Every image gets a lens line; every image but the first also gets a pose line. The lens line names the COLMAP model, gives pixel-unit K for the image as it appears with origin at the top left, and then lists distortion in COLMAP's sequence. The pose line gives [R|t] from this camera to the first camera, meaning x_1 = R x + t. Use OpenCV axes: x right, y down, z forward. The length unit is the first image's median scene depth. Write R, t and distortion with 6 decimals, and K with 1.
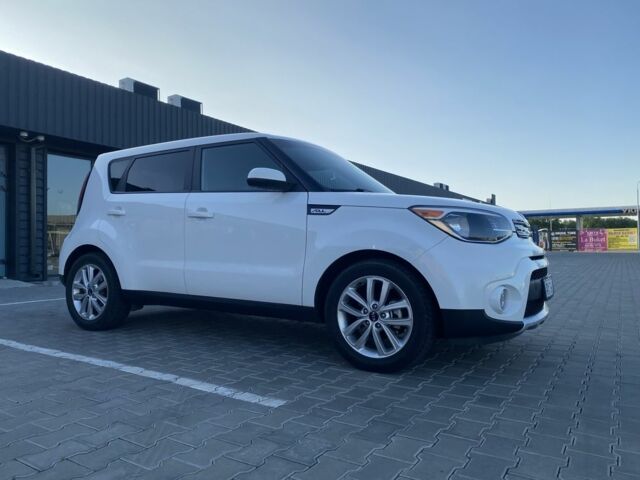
lens RADIAL K [[487.2, 0, 317.9], [0, 487.2, 241.7], [0, 0, 1]] dist [0.062393, -0.085107]
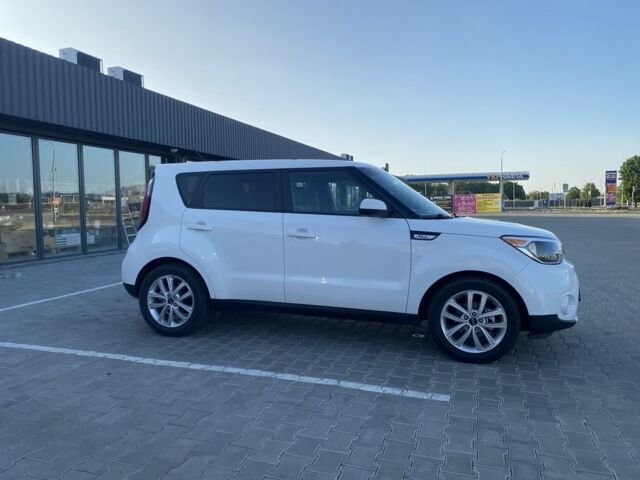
lens RADIAL K [[486.0, 0, 325.8], [0, 486.0, 242.9], [0, 0, 1]] dist [0.056705, -0.073129]
pose [[0.969168, -0.021714, 0.245444, -0.529213], [0.001412, 0.996582, 0.082593, -0.148071], [-0.246398, -0.079700, 0.965886, -0.125962]]
